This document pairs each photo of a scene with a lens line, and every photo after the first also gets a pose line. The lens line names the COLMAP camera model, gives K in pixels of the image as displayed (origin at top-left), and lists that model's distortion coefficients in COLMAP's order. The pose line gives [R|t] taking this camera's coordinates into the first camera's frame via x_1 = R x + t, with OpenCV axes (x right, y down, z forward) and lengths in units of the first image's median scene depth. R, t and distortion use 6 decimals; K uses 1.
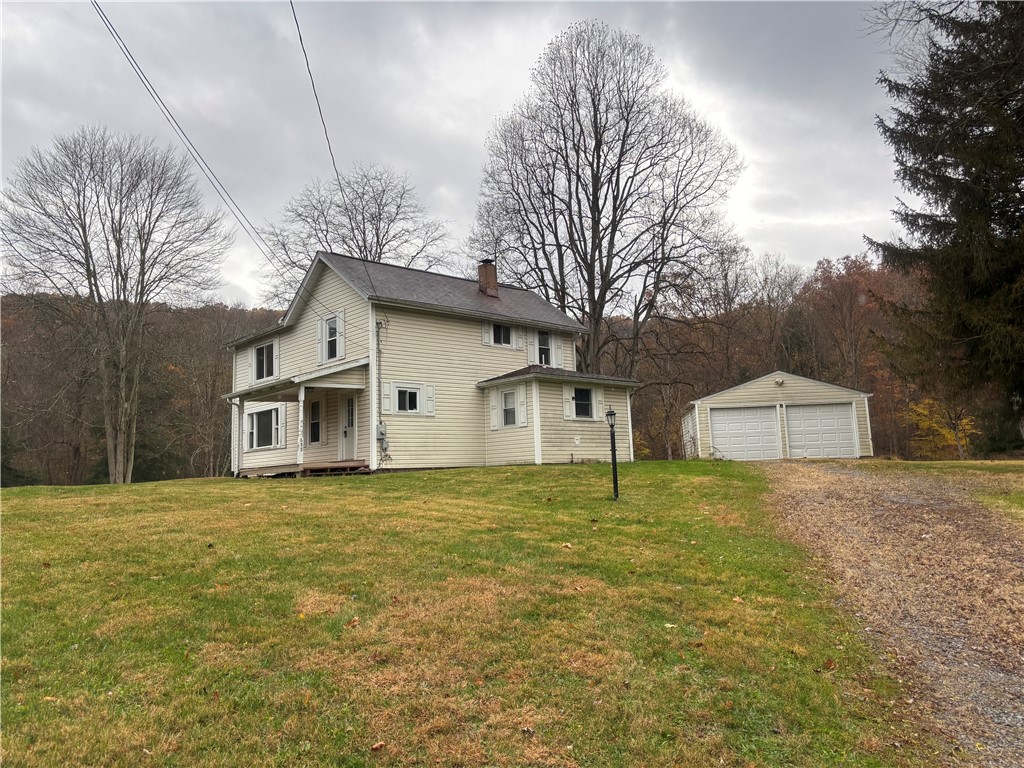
lens RADIAL K [[773.0, 0, 497.6], [0, 773.0, 383.0], [0, 0, 1]] dist [0.074017, -0.004056]
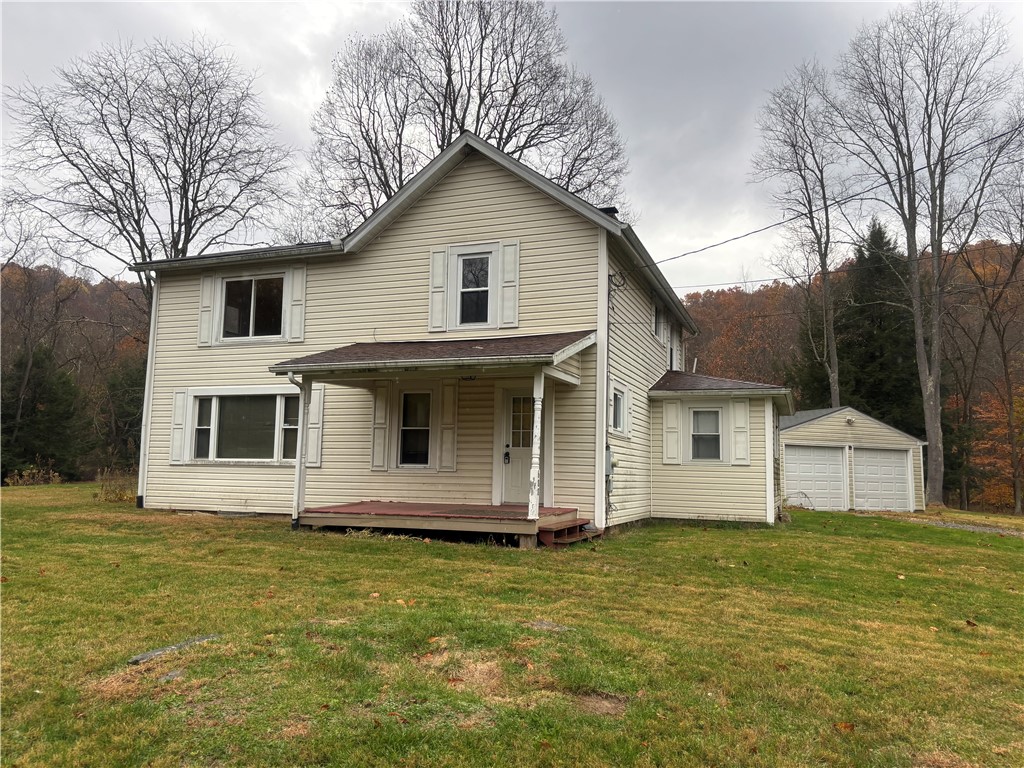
lens RADIAL K [[773.0, 0, 497.6], [0, 773.0, 383.0], [0, 0, 1]] dist [0.074017, -0.004056]
pose [[0.885512, 0.106276, 0.452298, -0.442599], [-0.107411, 0.993943, -0.023257, 0.023291], [-0.452030, -0.027988, 0.891564, 0.468008]]
